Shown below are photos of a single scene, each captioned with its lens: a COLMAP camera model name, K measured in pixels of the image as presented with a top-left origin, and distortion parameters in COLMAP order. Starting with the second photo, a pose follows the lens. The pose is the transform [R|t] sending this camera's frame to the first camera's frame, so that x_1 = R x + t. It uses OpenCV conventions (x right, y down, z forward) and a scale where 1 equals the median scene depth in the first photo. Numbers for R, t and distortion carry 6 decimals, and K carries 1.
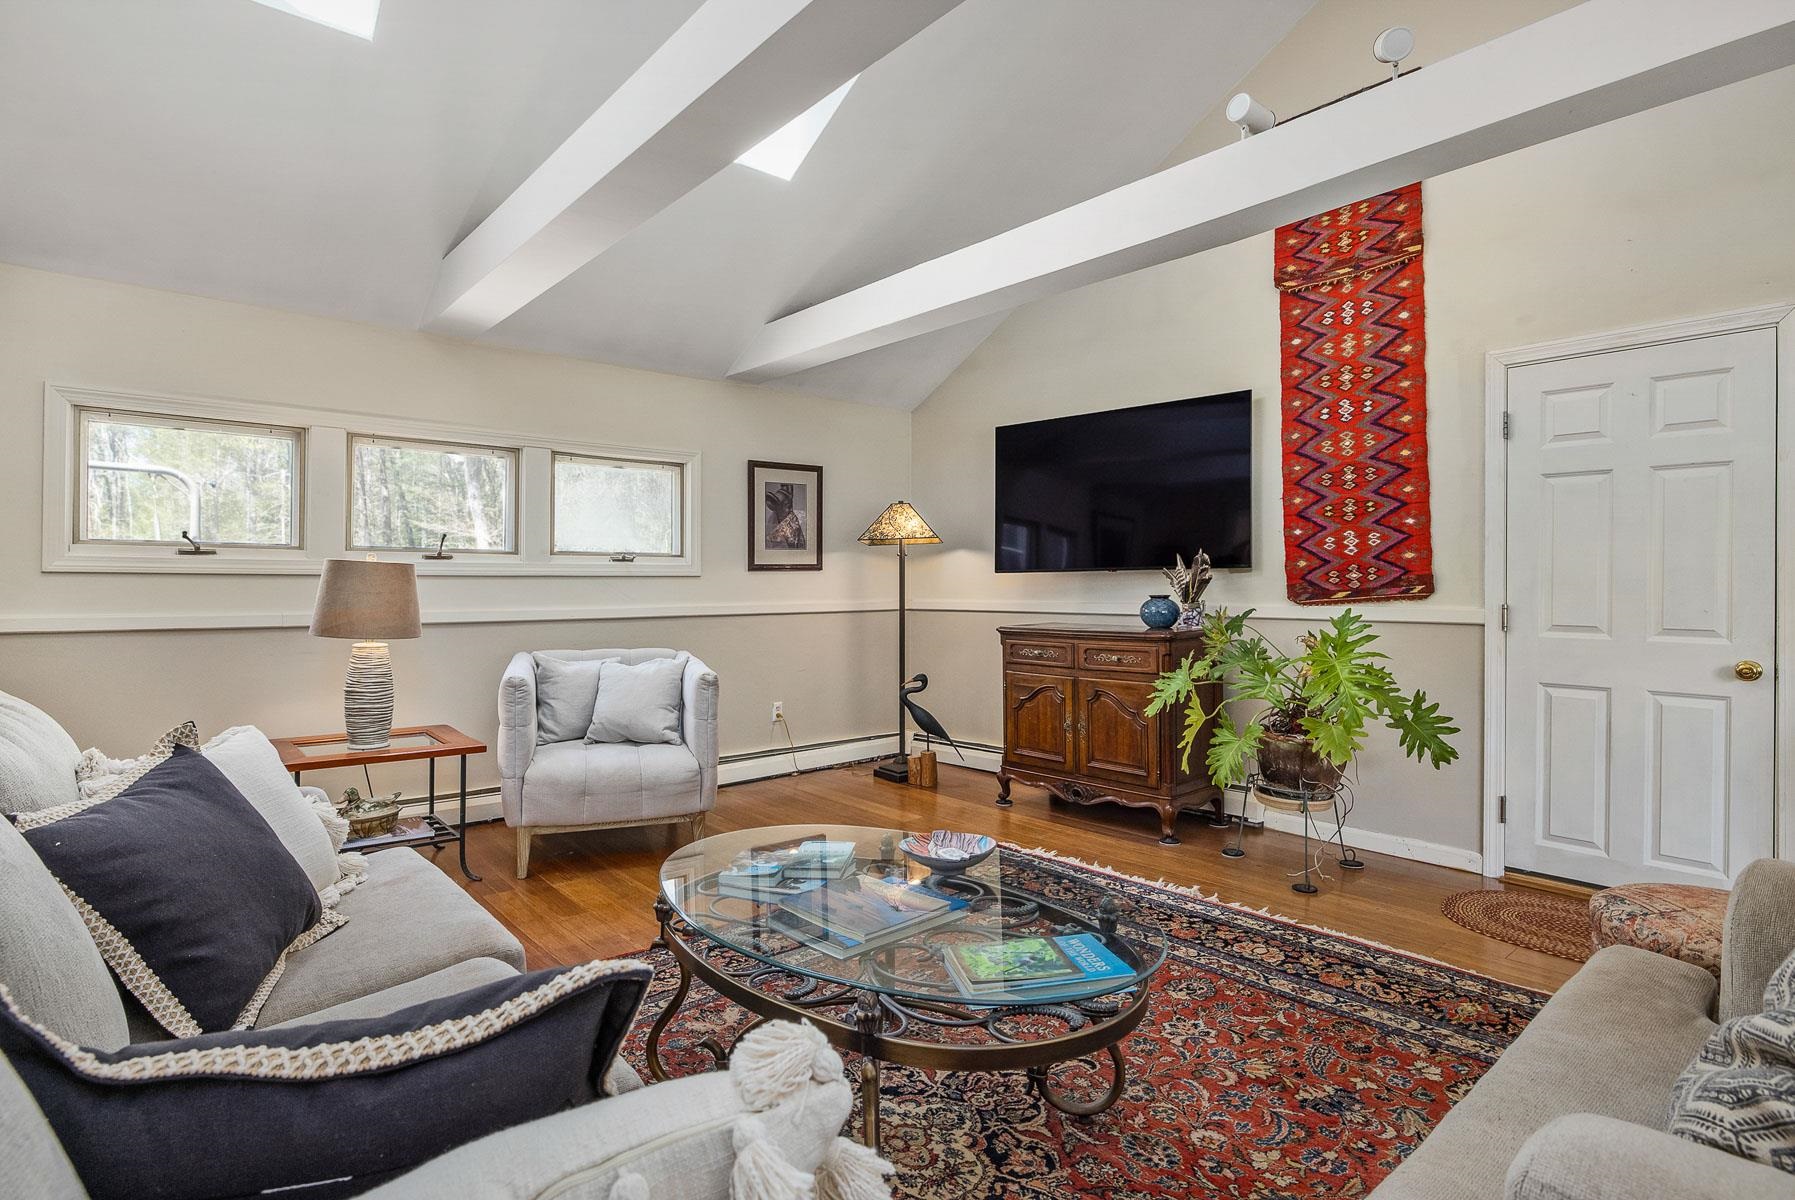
lens RADIAL K [[907.1, 0, 907.2], [0, 907.1, 591.7], [0, 0, 1]] dist [-0.013587, 0.000271]
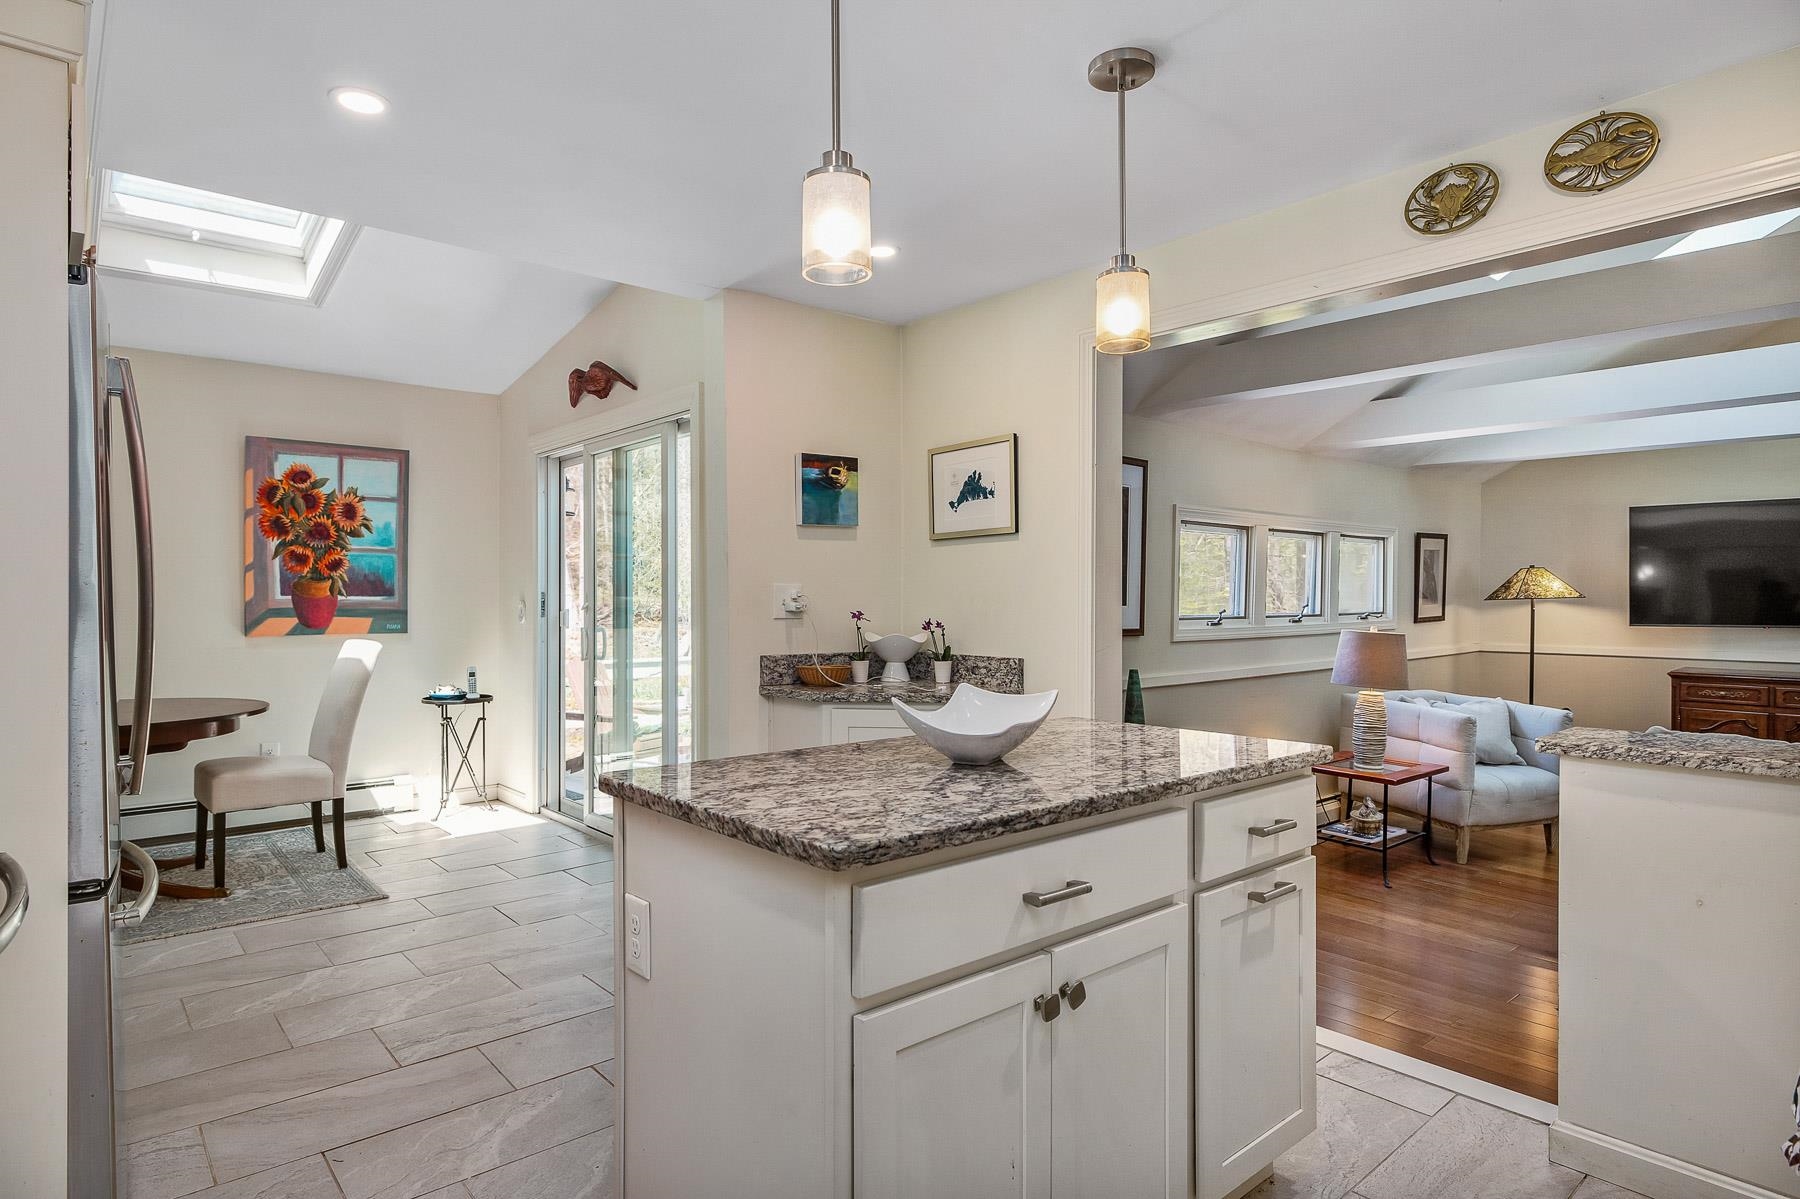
lens RADIAL K [[978.3, 0, 905.2], [0, 978.3, 602.2], [0, 0, 1]] dist [-0.000560, -0.000019]
pose [[0.999908, 0.001537, -0.013509, -0.982395], [-0.001554, 0.999998, -0.001247, -0.056547], [0.013507, 0.001268, 0.999908, -0.373192]]
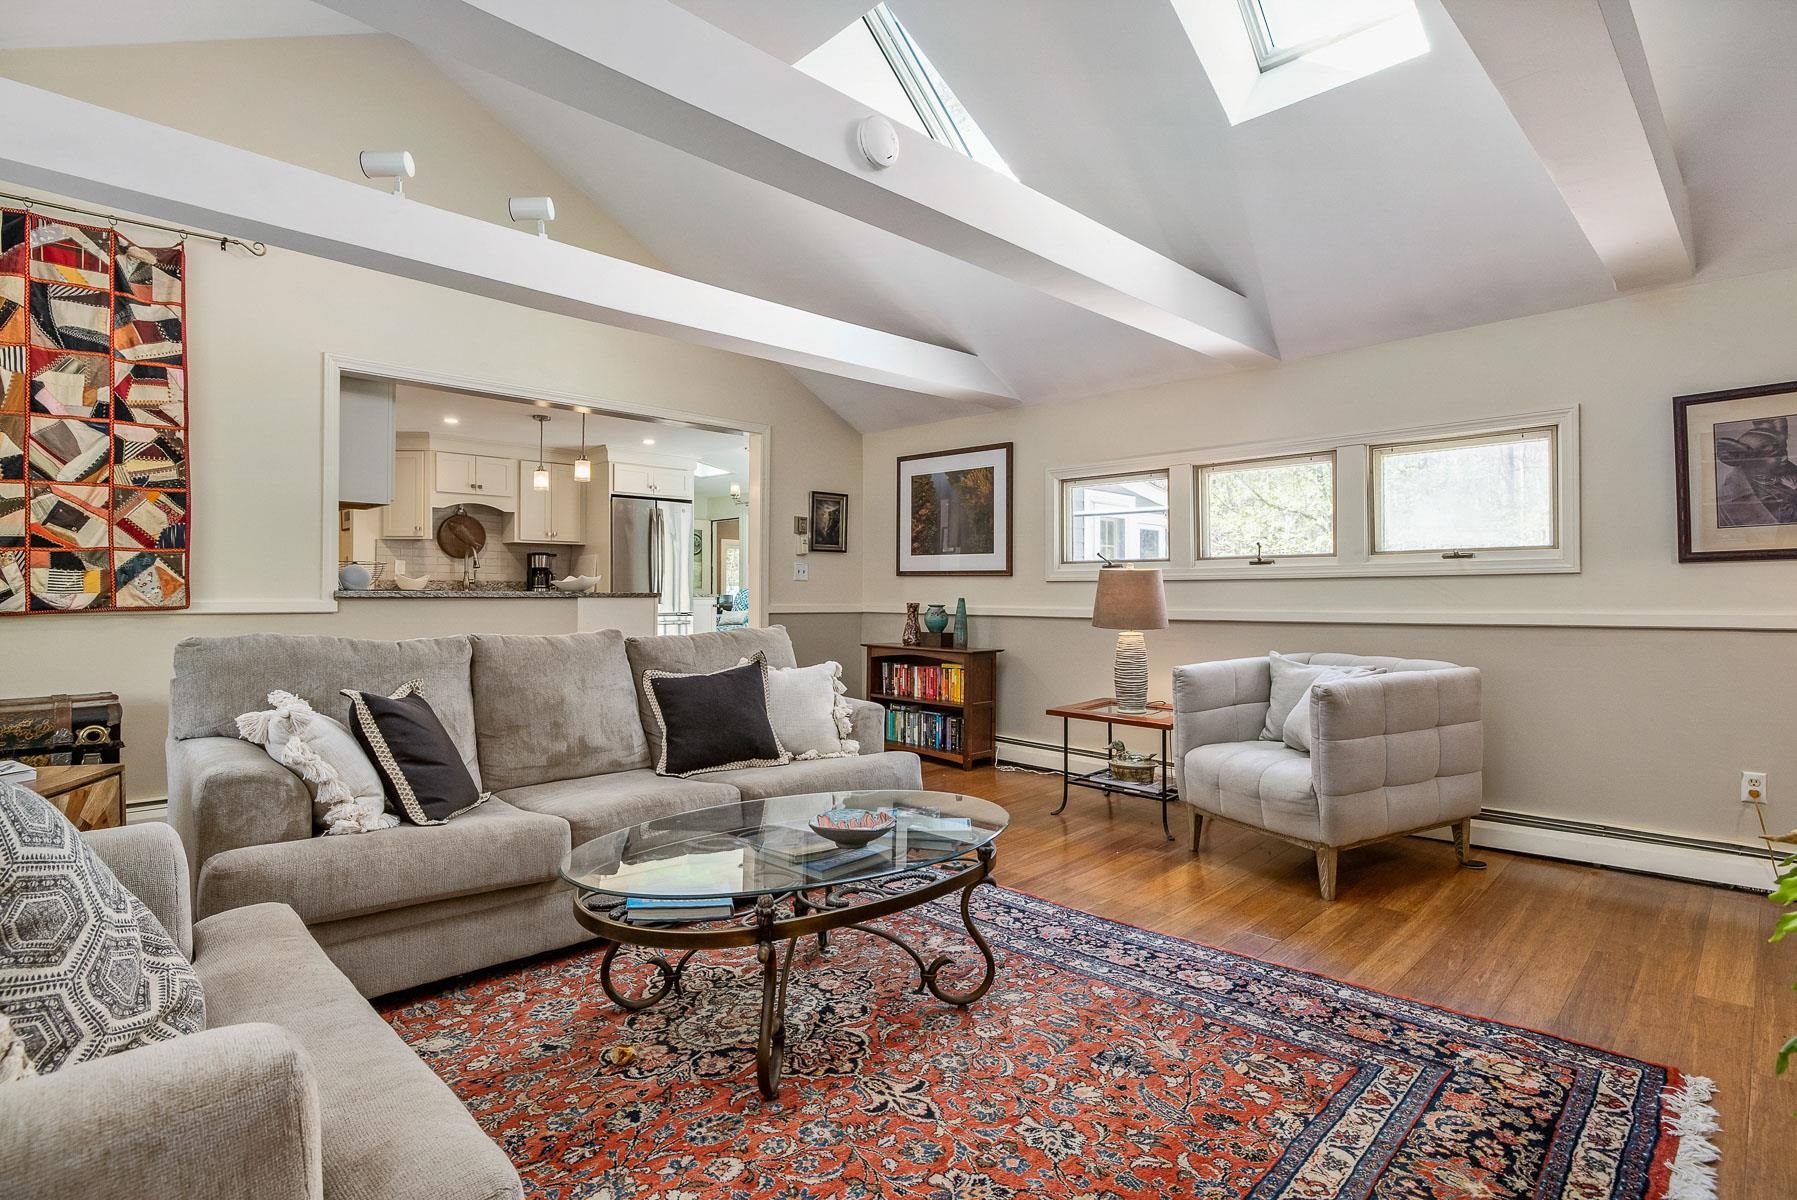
lens RADIAL K [[908.1, 0, 914.4], [0, 908.1, 597.6], [0, 0, 1]] dist [-0.013587, 0.000271]
pose [[0.054311, 0.007765, -0.998494, 0.533544], [0.000180, 0.999970, 0.007786, -0.003371], [0.998524, -0.000602, 0.054308, 0.471290]]
